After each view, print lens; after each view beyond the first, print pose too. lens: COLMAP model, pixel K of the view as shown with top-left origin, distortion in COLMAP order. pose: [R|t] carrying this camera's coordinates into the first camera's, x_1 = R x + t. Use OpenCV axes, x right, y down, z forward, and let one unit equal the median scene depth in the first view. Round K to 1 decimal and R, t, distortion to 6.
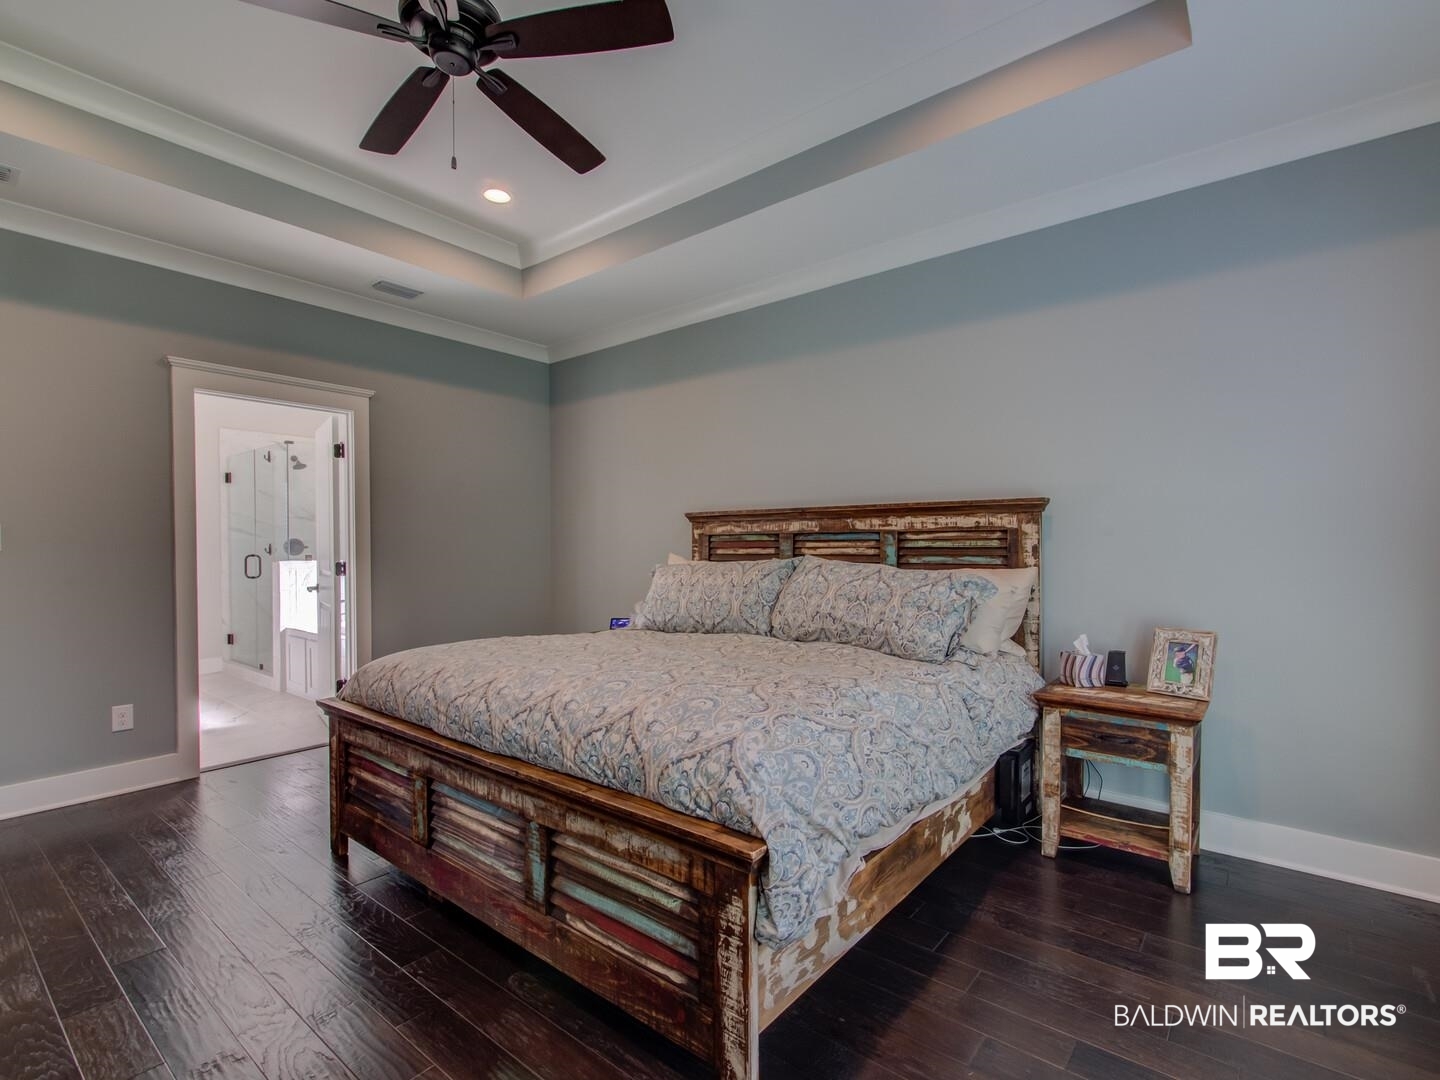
lens RADIAL K [[670.9, 0, 721.9], [0, 670.9, 552.1], [0, 0, 1]] dist [0.001814, -0.000456]
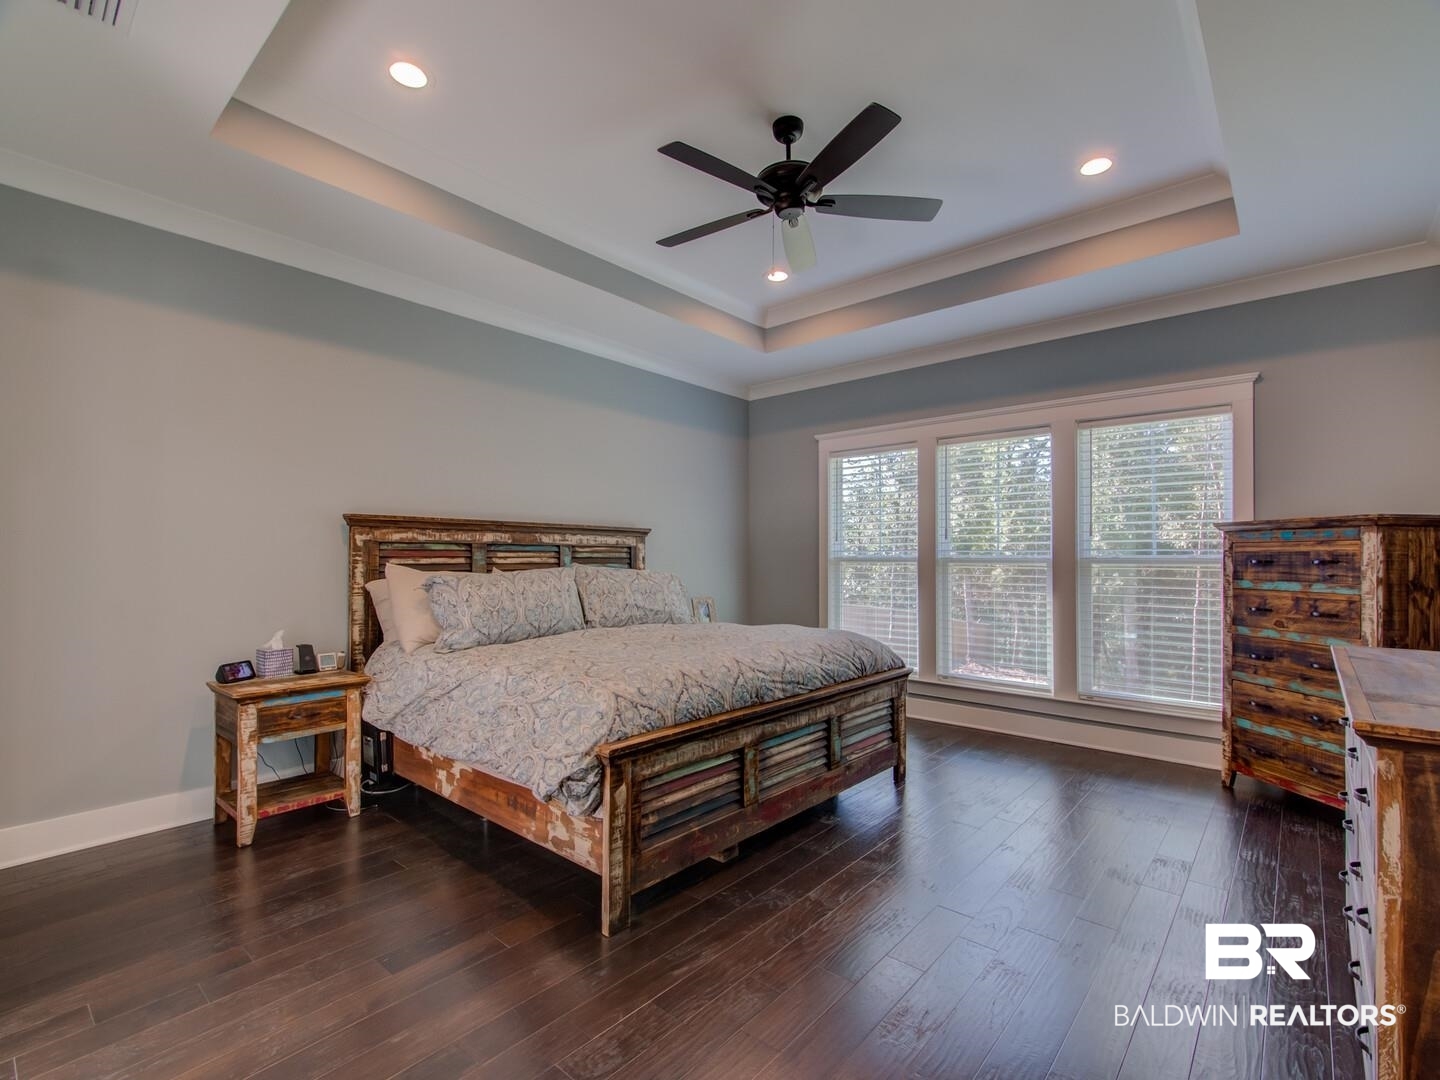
lens RADIAL K [[670.9, 0, 721.9], [0, 670.9, 552.1], [0, 0, 1]] dist [0.001814, -0.000456]
pose [[0.045372, 0.011781, 0.998901, -1.046637], [0.004112, 0.999920, -0.011980, -0.000286], [-0.998962, 0.004651, 0.045320, 0.630085]]
